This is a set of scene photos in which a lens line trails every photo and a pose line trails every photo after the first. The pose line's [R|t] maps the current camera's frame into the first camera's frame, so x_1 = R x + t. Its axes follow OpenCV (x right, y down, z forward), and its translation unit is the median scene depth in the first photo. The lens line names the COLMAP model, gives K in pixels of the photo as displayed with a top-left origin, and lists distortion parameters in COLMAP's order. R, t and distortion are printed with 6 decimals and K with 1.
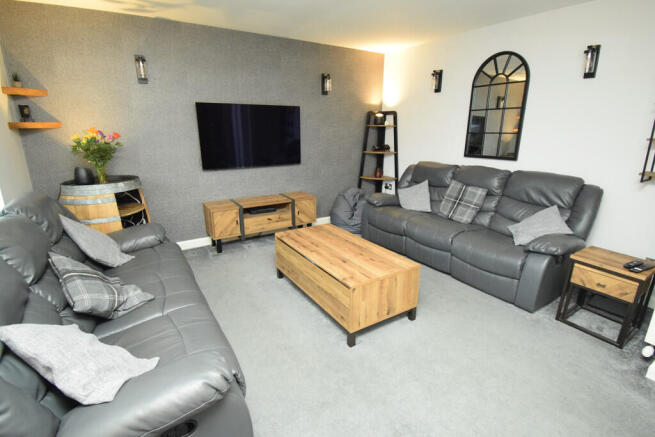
lens RADIAL K [[313.0, 0, 338.0], [0, 313.0, 220.7], [0, 0, 1]] dist [-0.024956, -0.001543]
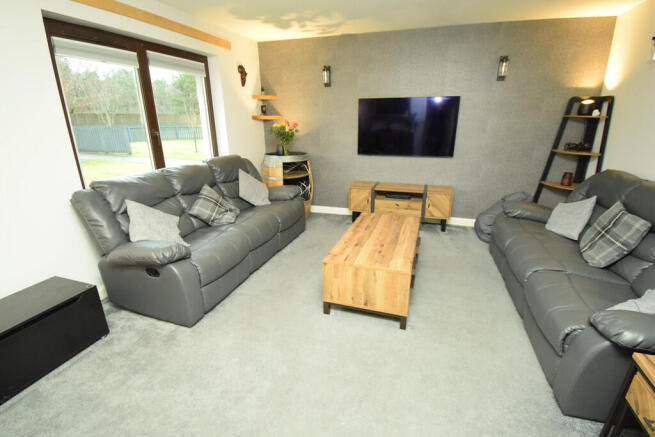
lens RADIAL K [[313.0, 0, 338.0], [0, 313.0, 220.7], [0, 0, 1]] dist [-0.024956, -0.001543]
pose [[0.636414, 0.233412, -0.735185, 0.492626], [-0.211498, 0.969392, 0.124687, -0.046505], [0.741786, 0.076138, 0.666301, 0.147850]]
